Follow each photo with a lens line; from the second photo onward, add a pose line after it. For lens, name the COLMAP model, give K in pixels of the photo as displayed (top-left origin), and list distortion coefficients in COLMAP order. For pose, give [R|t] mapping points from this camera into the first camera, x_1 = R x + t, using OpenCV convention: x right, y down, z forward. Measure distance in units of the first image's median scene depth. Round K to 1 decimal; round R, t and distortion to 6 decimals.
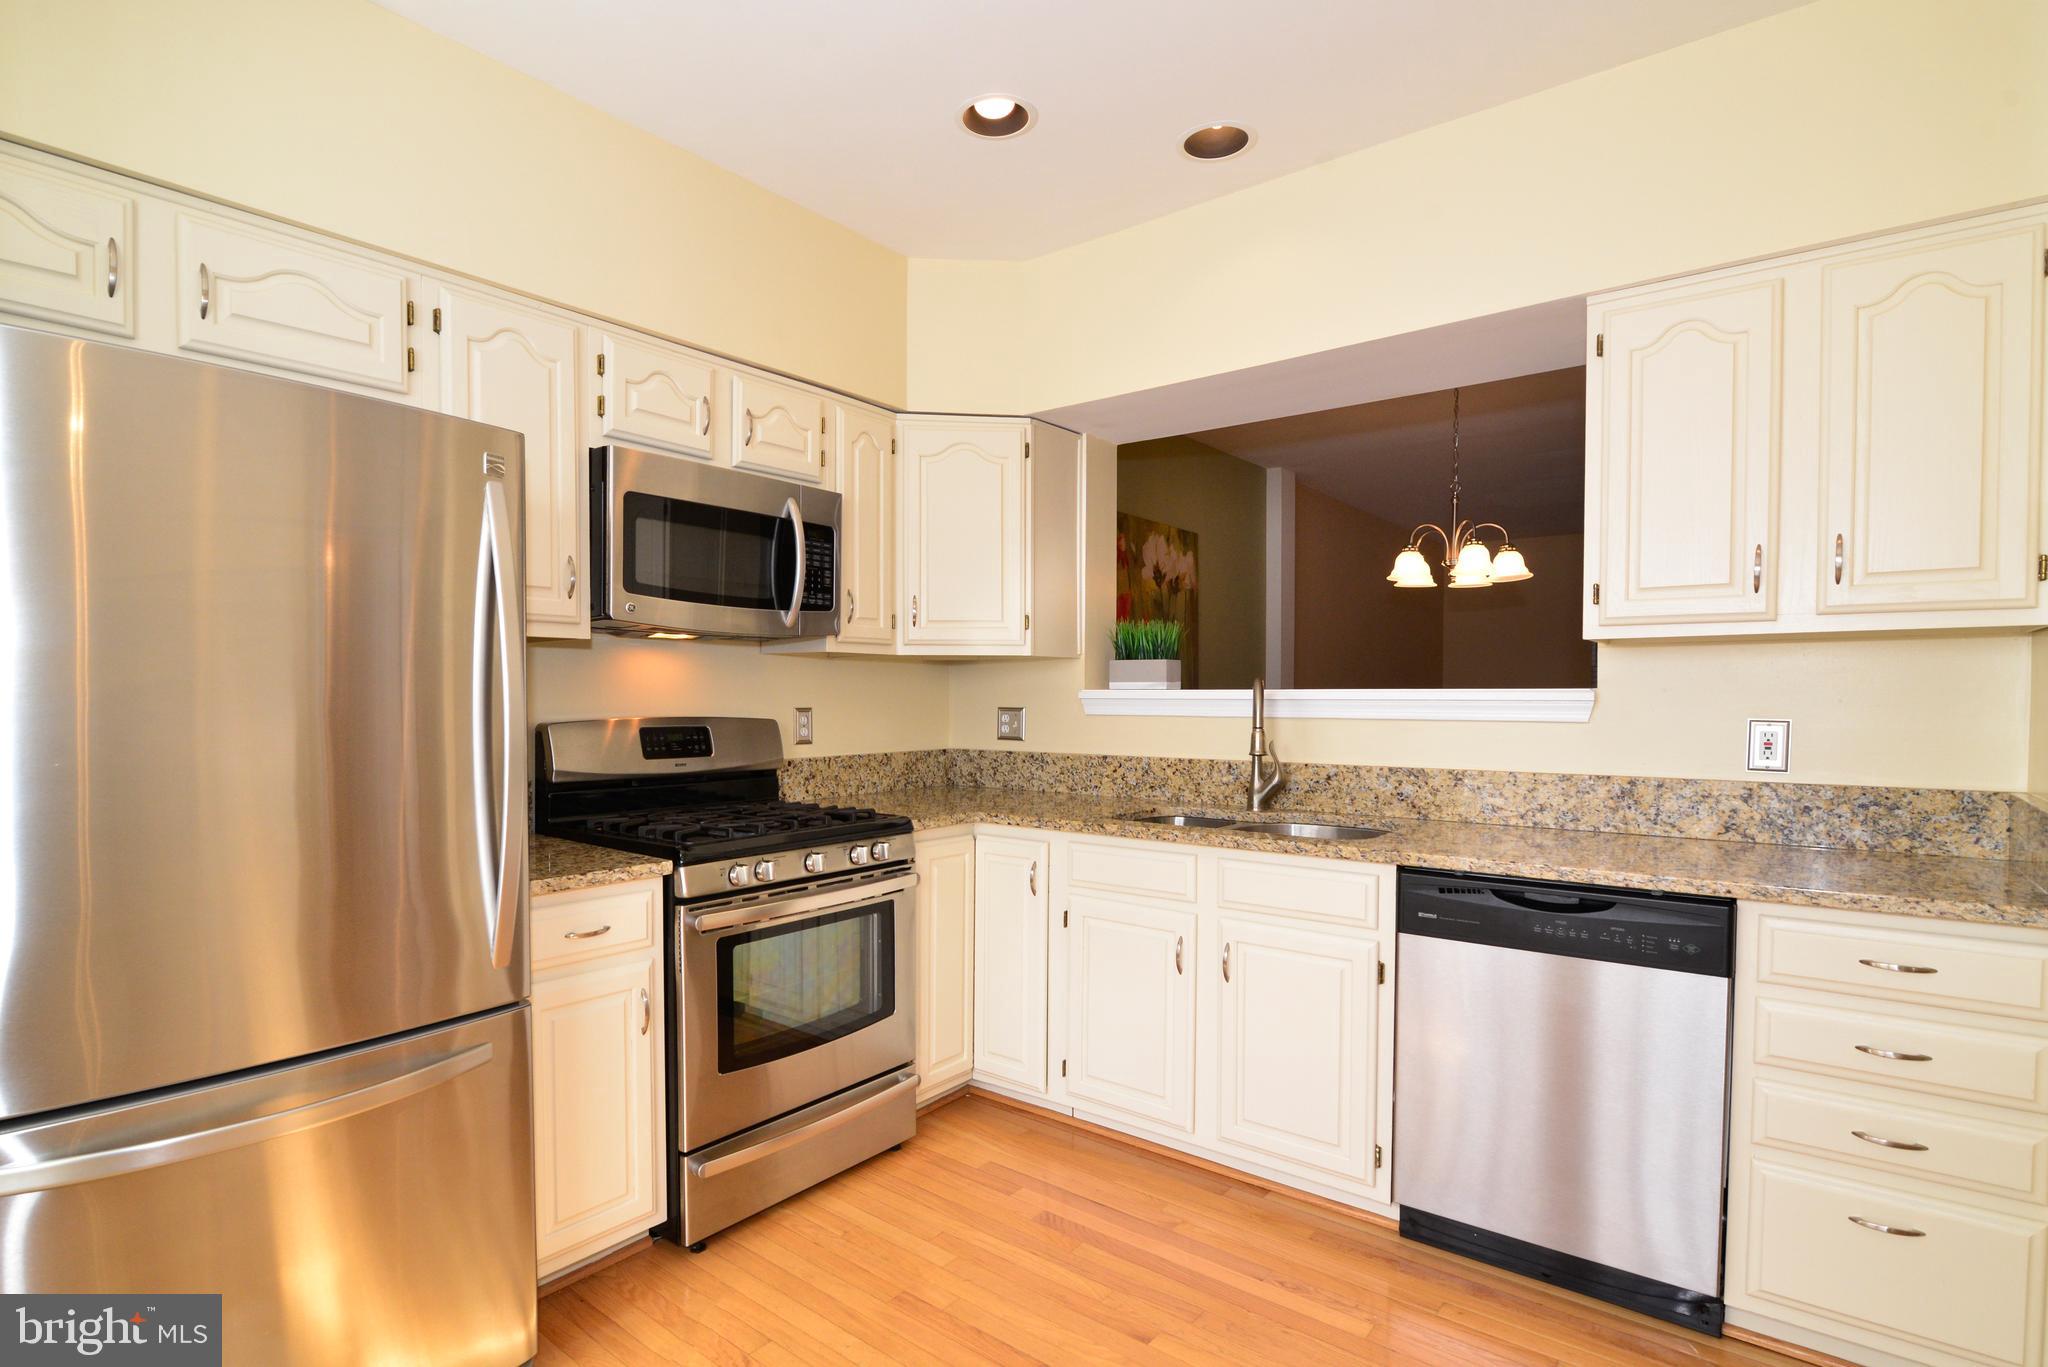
lens RADIAL K [[1021.1, 0, 951.3], [0, 1021.1, 722.6], [0, 0, 1]] dist [-0.019008, 0.000291]
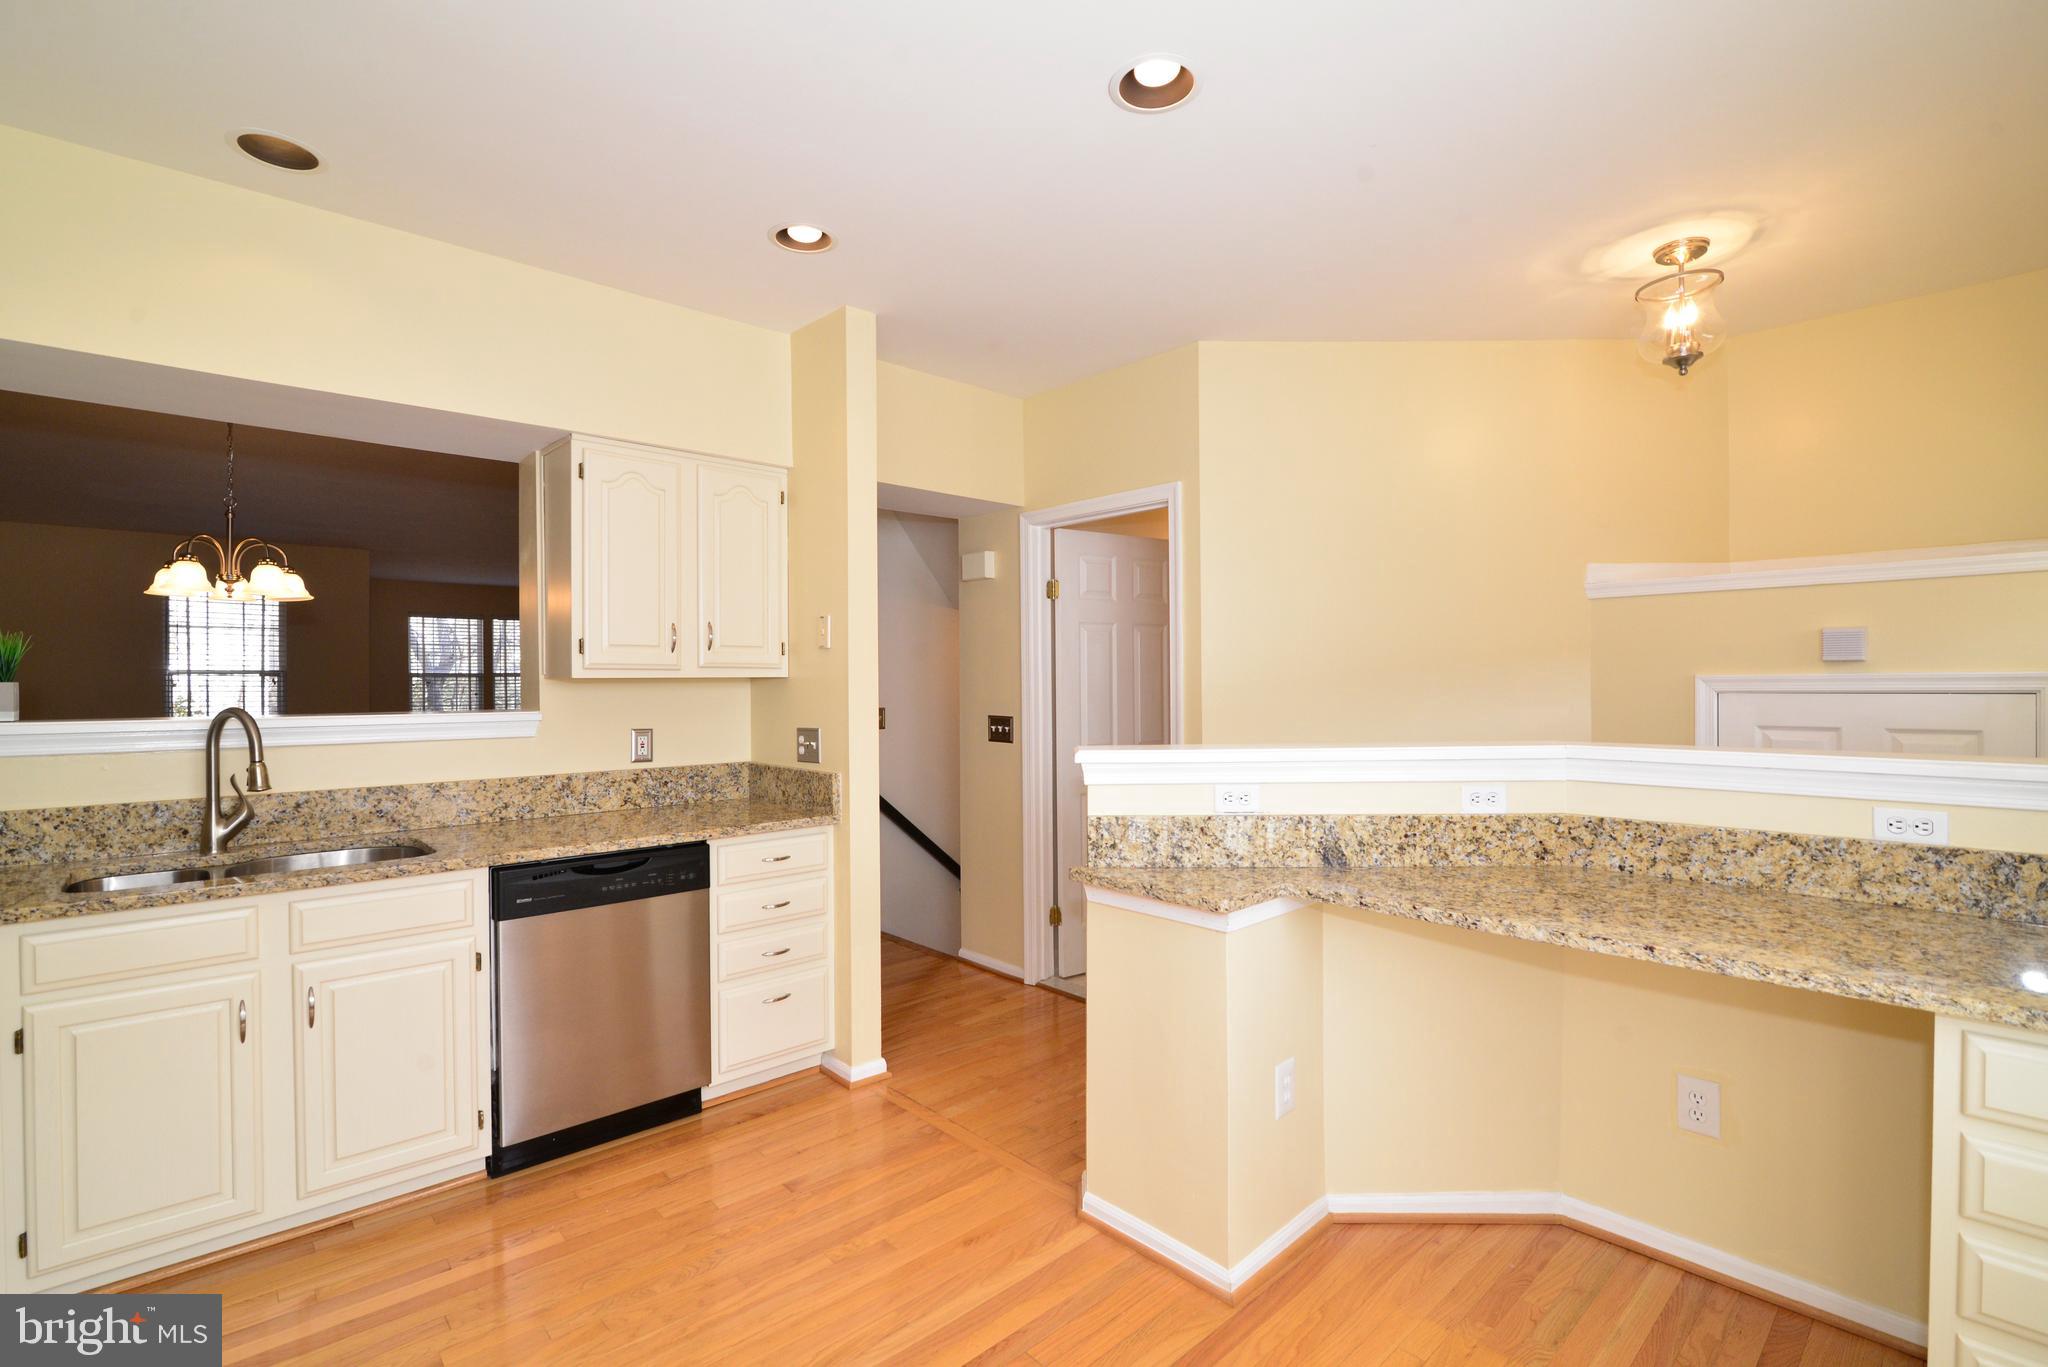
lens RADIAL K [[934.9, 0, 1024.0], [0, 934.9, 683.5], [0, 0, 1]] dist [-0.017731, 0.000415]
pose [[0.115109, -0.001976, 0.993351, -0.520858], [0.030684, 0.999528, -0.001568, -0.049079], [-0.992879, 0.030660, 0.115115, 0.222173]]
